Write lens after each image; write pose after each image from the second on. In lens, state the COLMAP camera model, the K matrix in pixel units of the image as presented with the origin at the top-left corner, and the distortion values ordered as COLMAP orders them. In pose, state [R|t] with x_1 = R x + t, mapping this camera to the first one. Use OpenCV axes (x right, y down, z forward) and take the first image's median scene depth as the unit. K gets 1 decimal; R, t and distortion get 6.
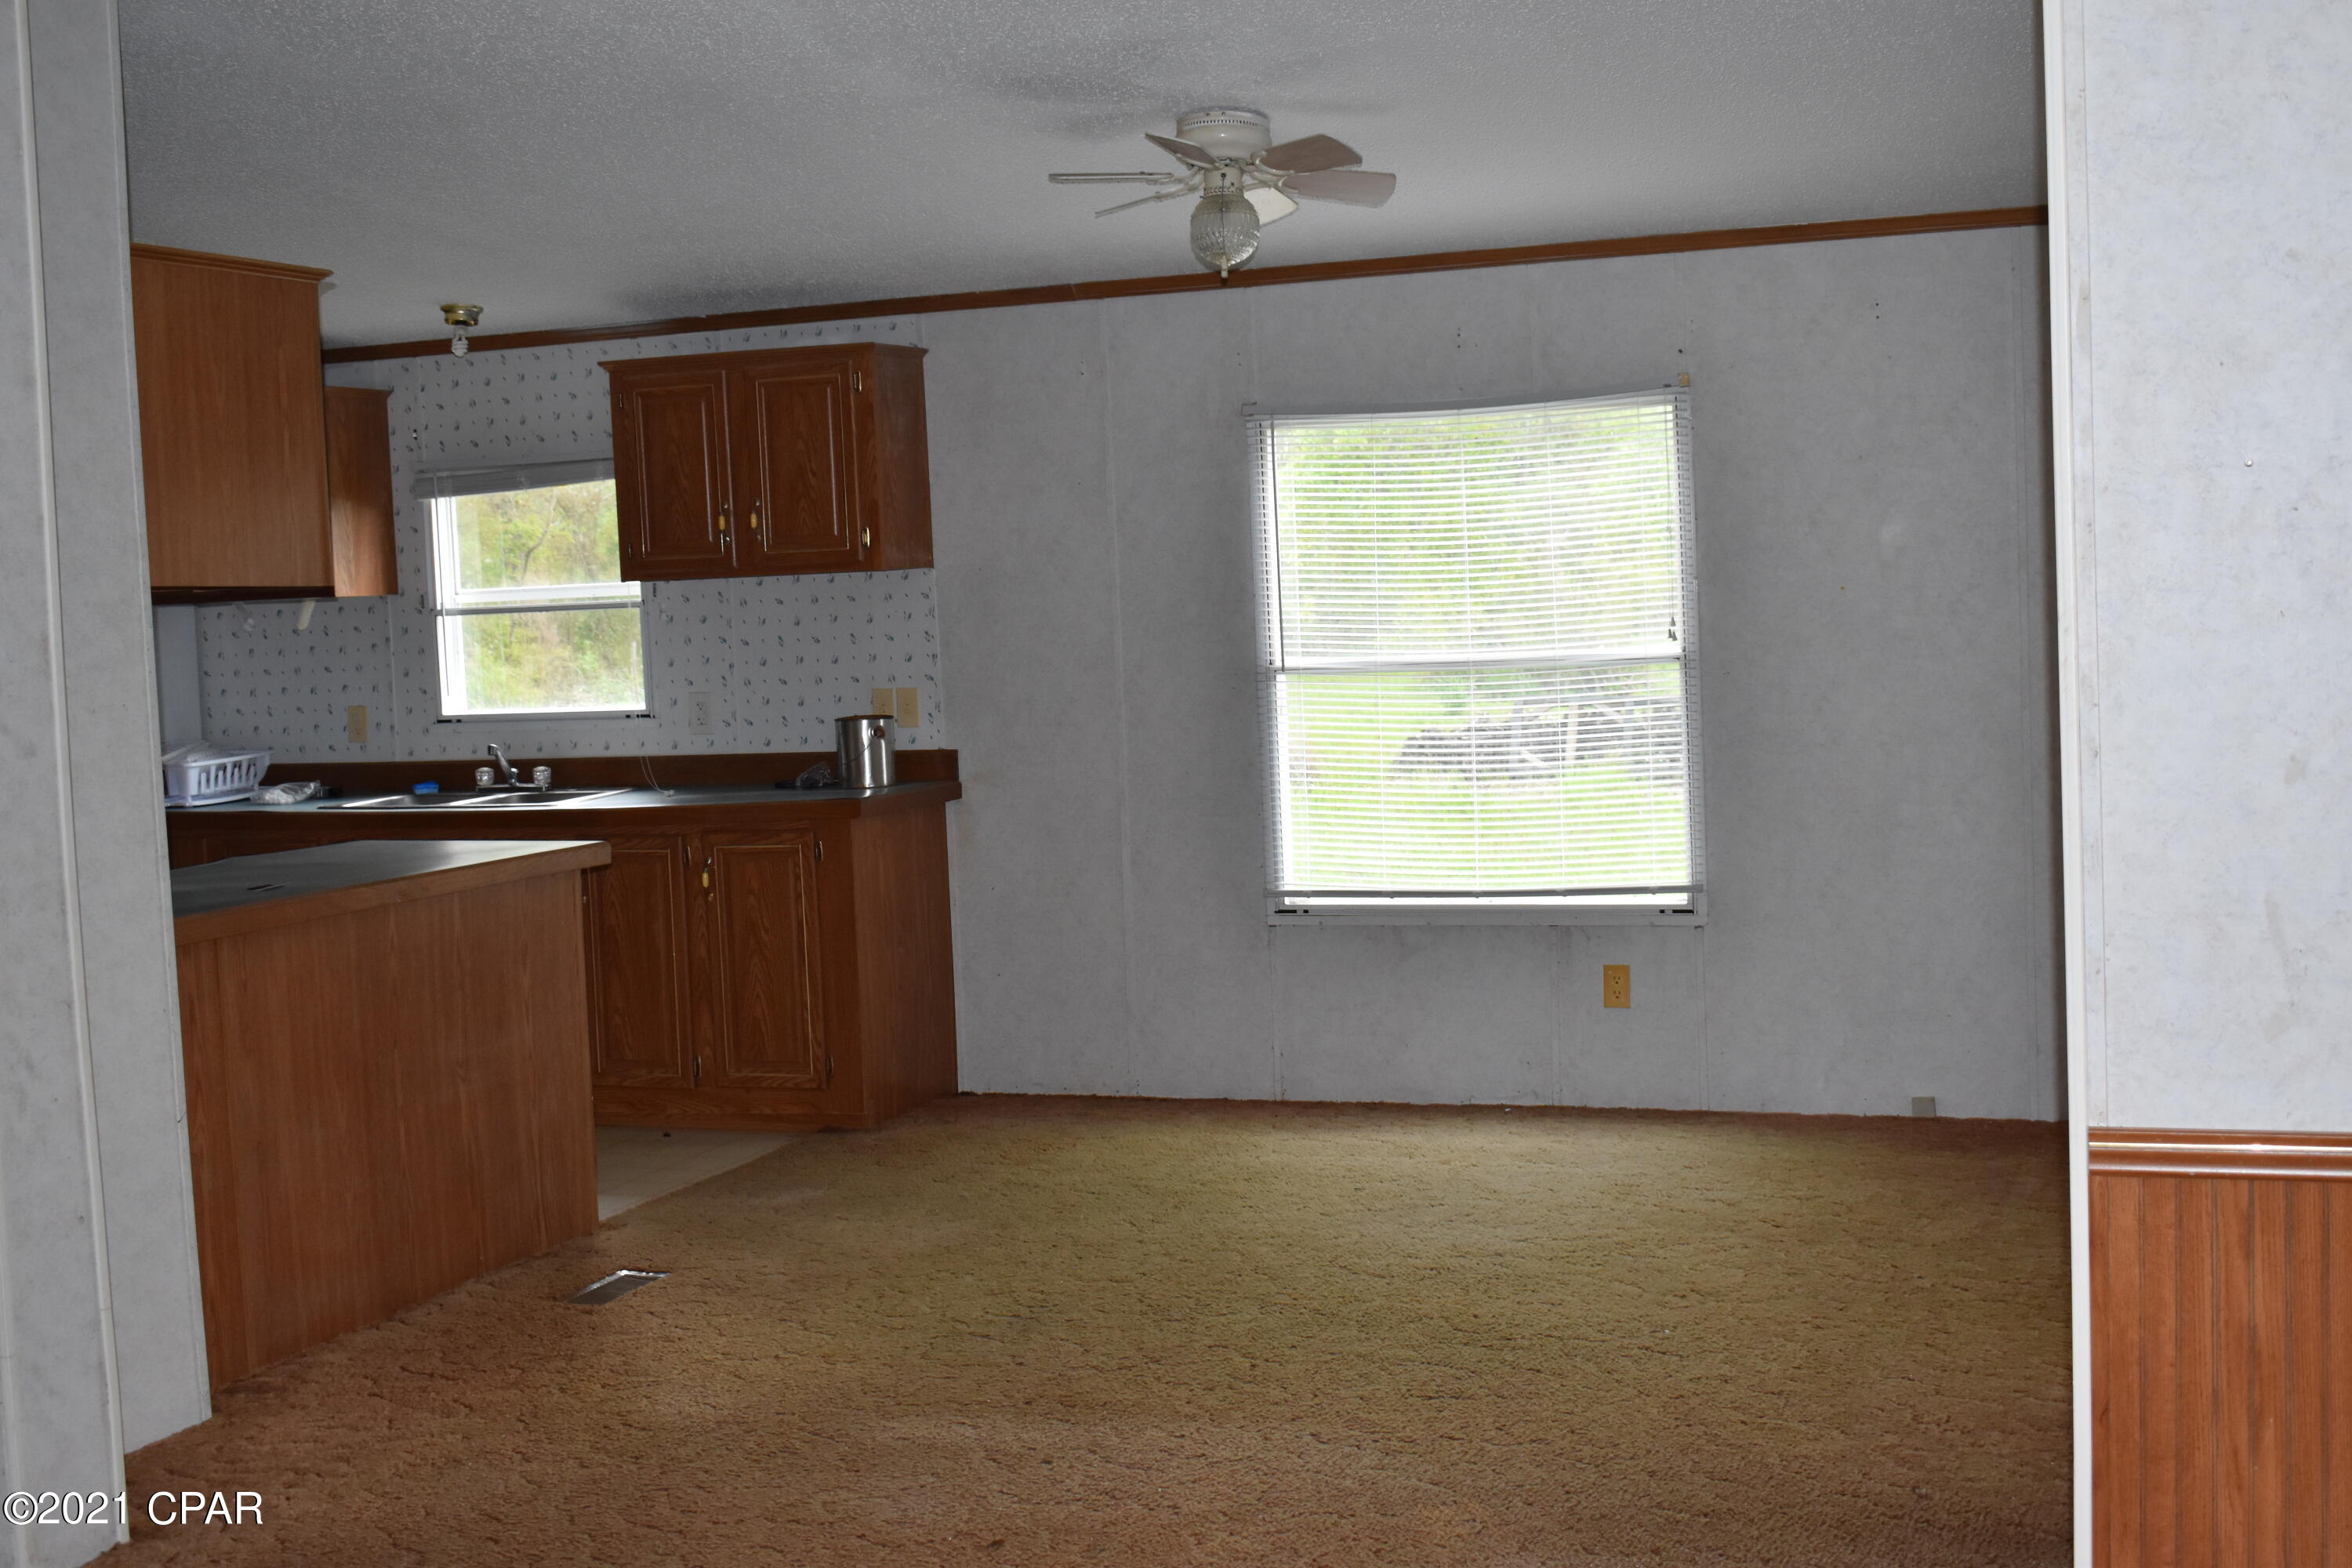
lens RADIAL K [[2838.0, 0, 1174.9], [0, 2838.0, 783.7], [0, 0, 1]] dist [-0.053462, 0.000000]
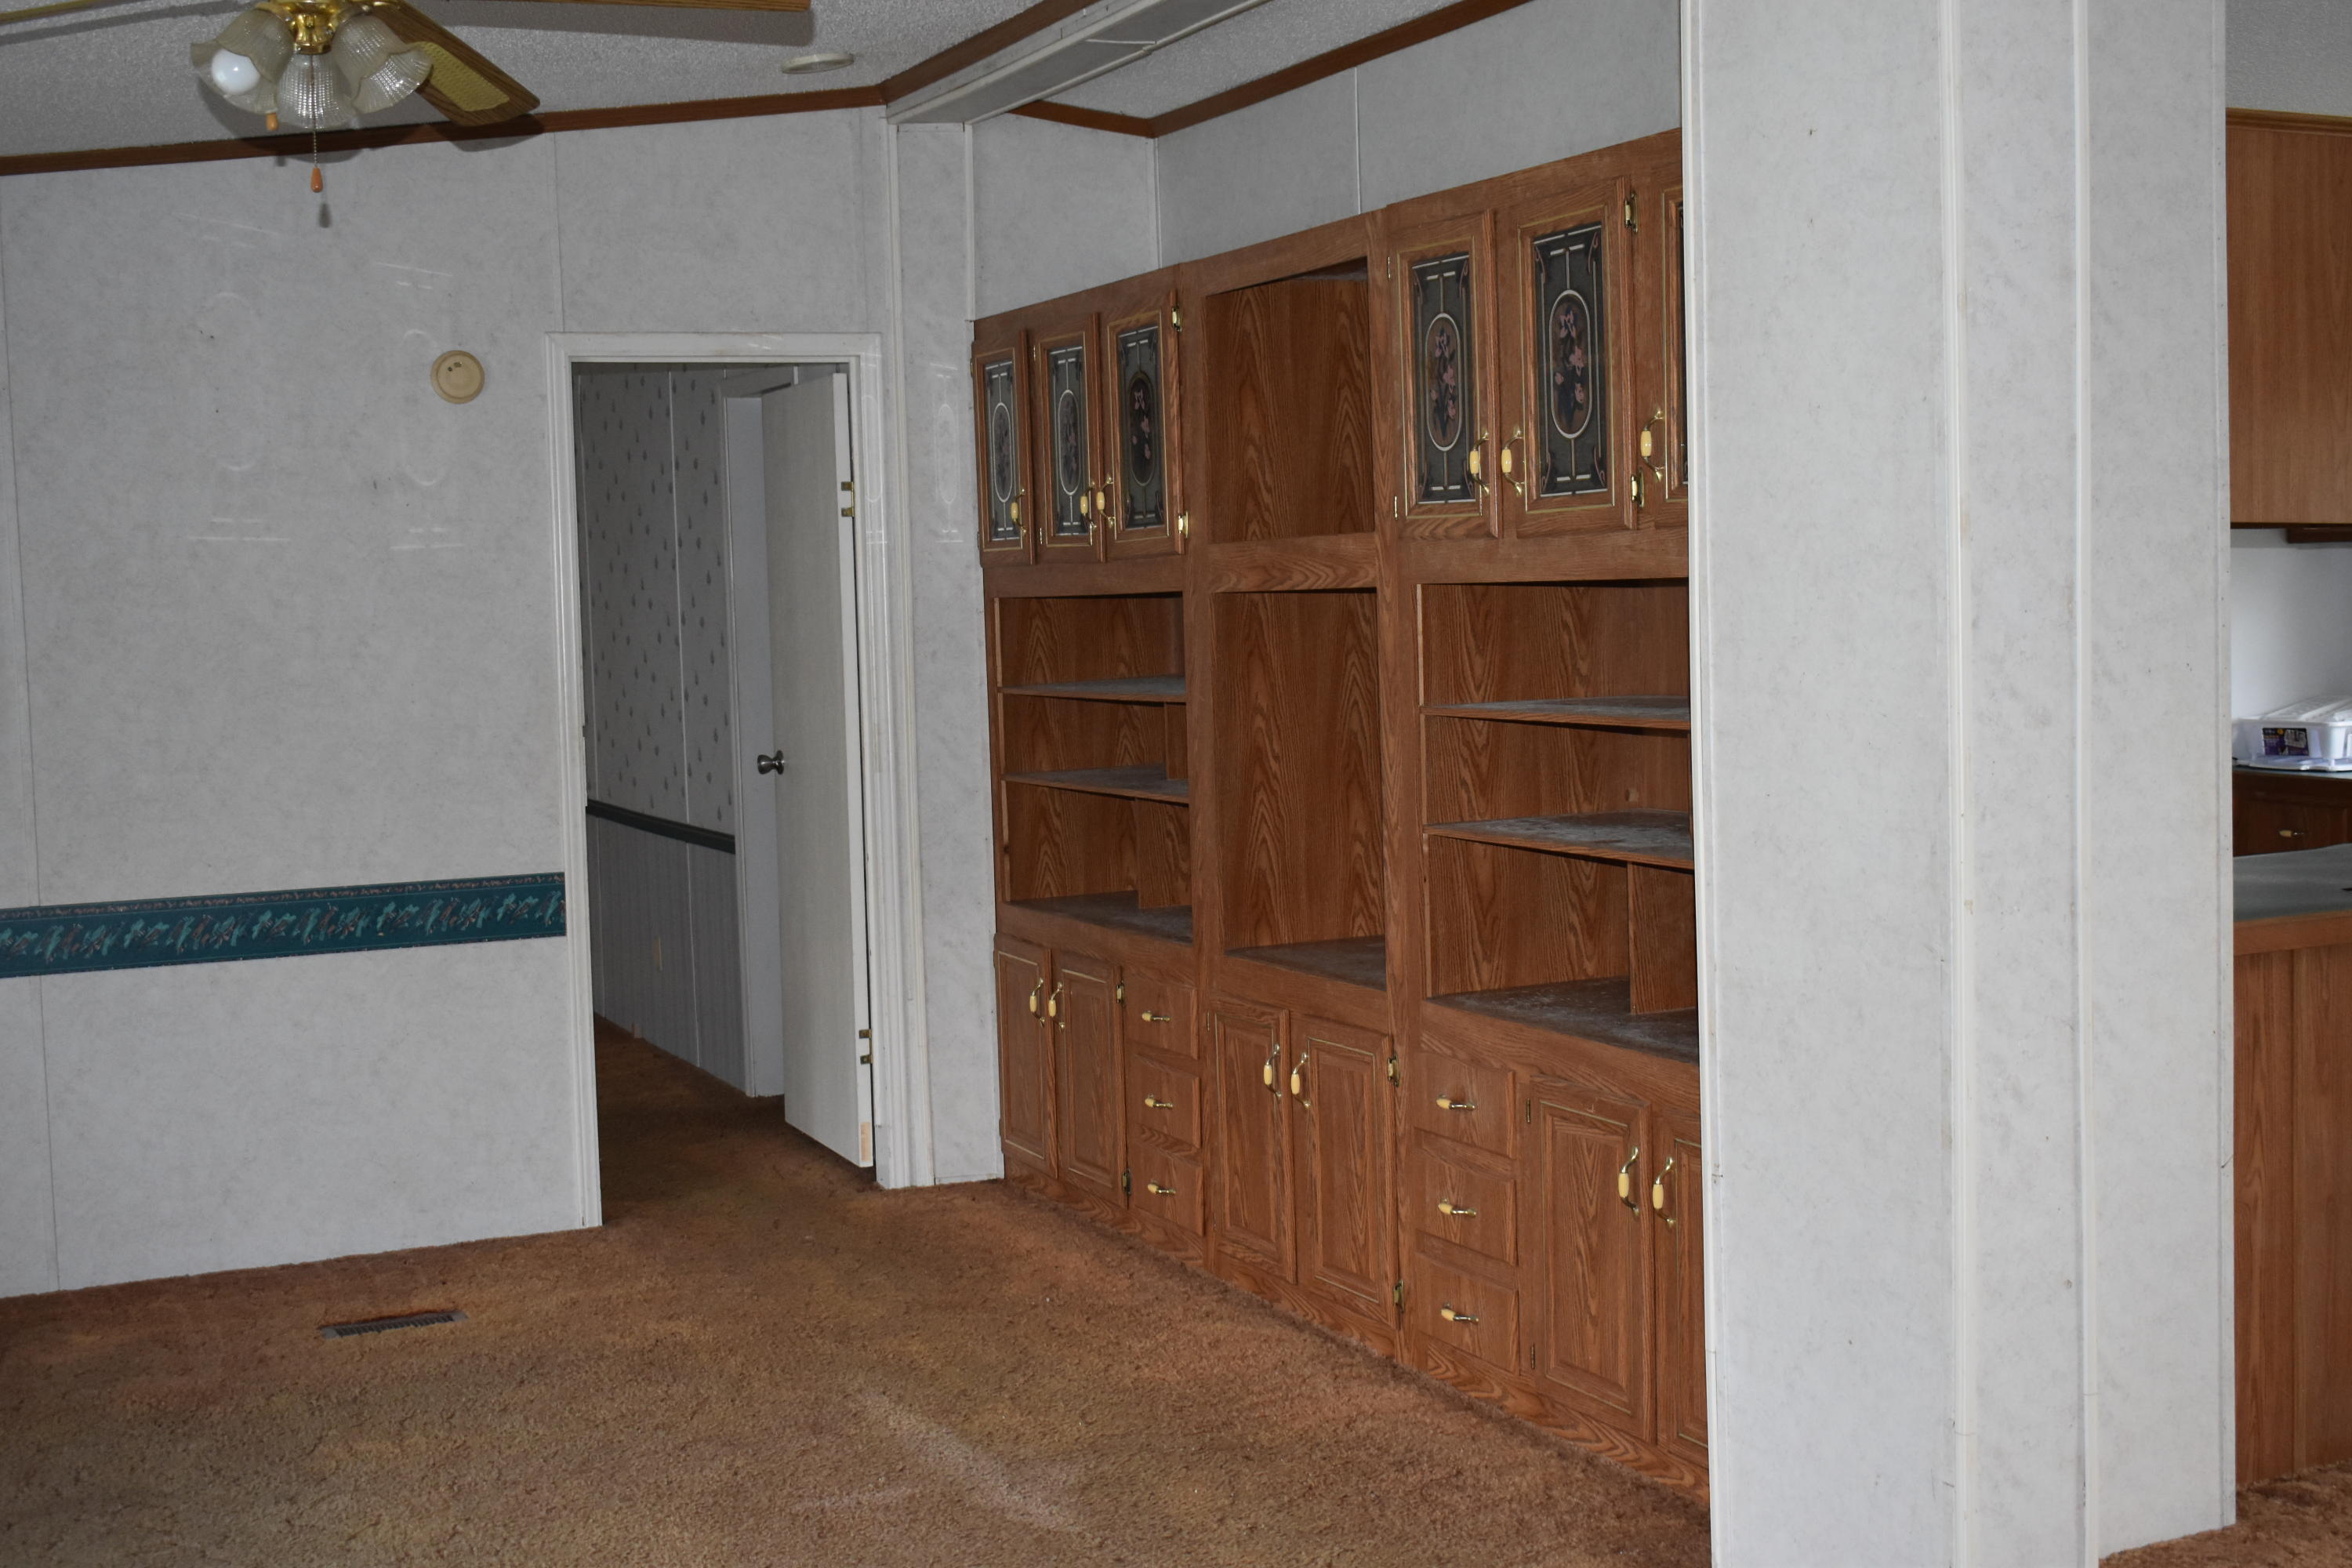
lens RADIAL K [[2838.0, 0, 1174.5], [0, 2838.0, 773.4], [0, 0, 1]] dist [-0.053462, 0.000000]
pose [[0.728608, 0.064852, -0.681854, -0.021928], [-0.051428, 0.997877, 0.039954, -0.014472], [0.682997, 0.005956, 0.730396, 0.197432]]
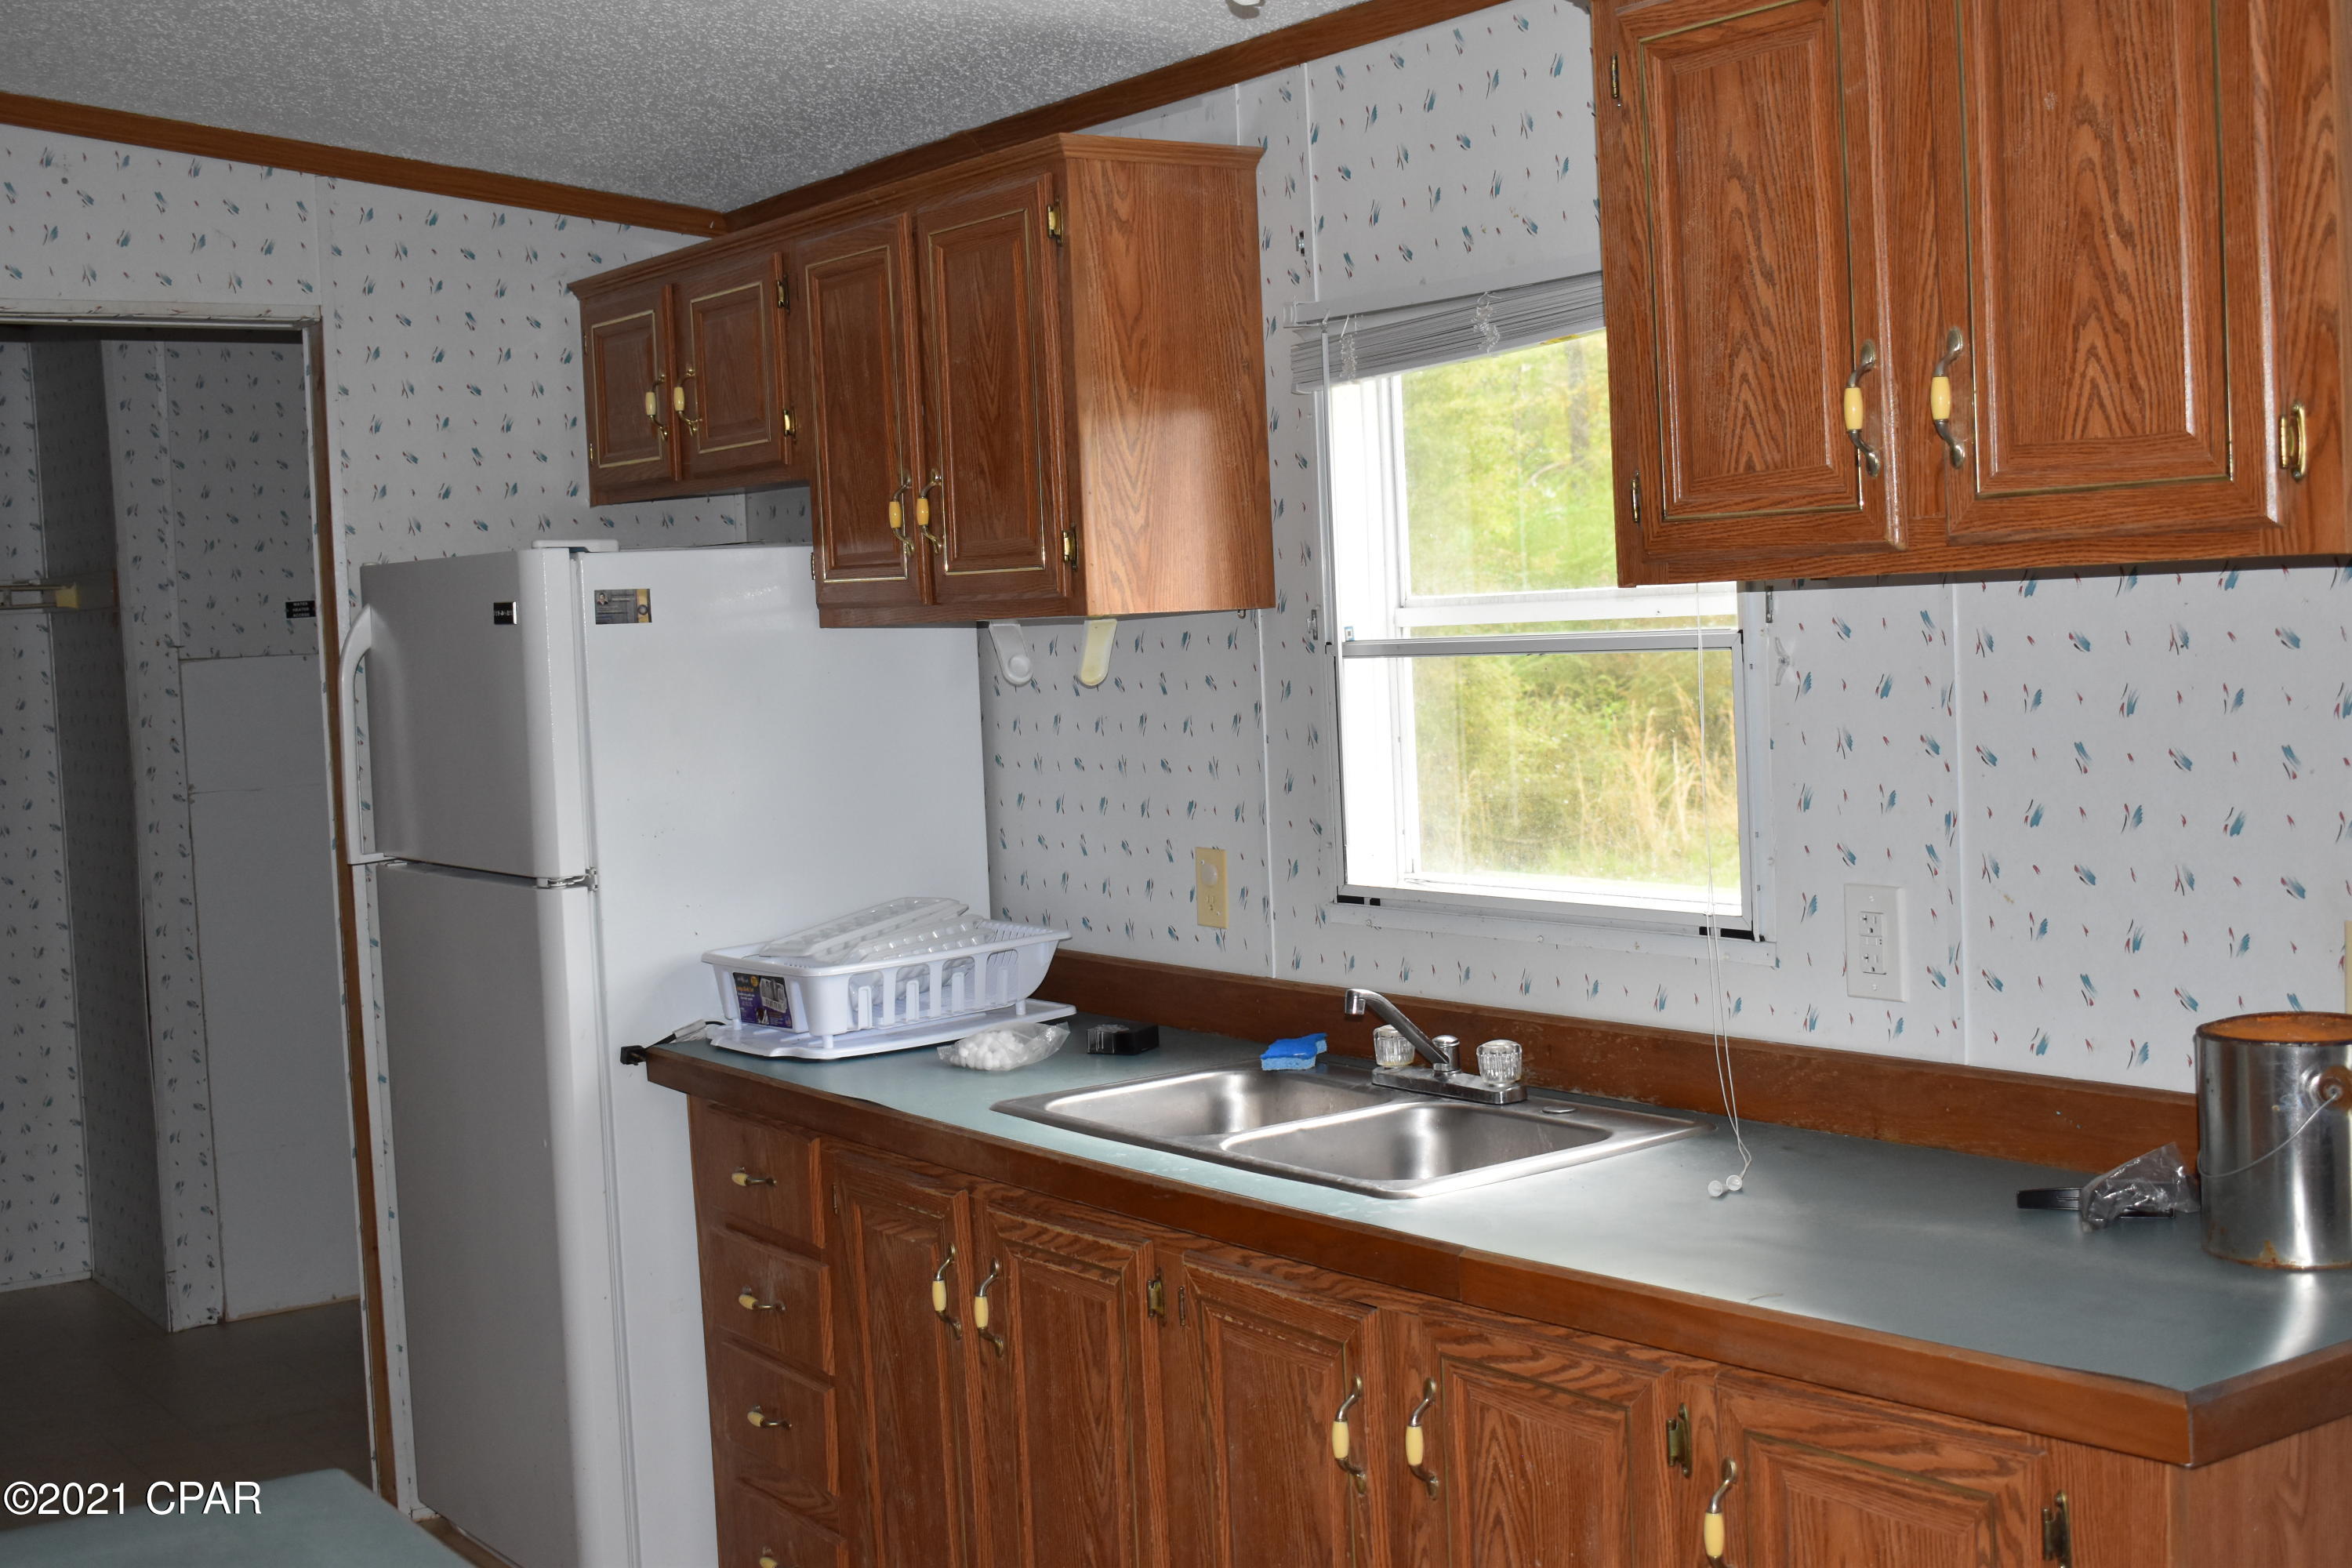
lens RADIAL K [[2838.0, 0, 1175.0], [0, 2838.0, 783.6], [0, 0, 1]] dist [-0.053462, 0.000000]
pose [[0.830265, 0.037247, -0.556123, -0.038088], [-0.030024, 0.999305, 0.022105, -0.048867], [0.556560, -0.001656, 0.830806, 0.622448]]
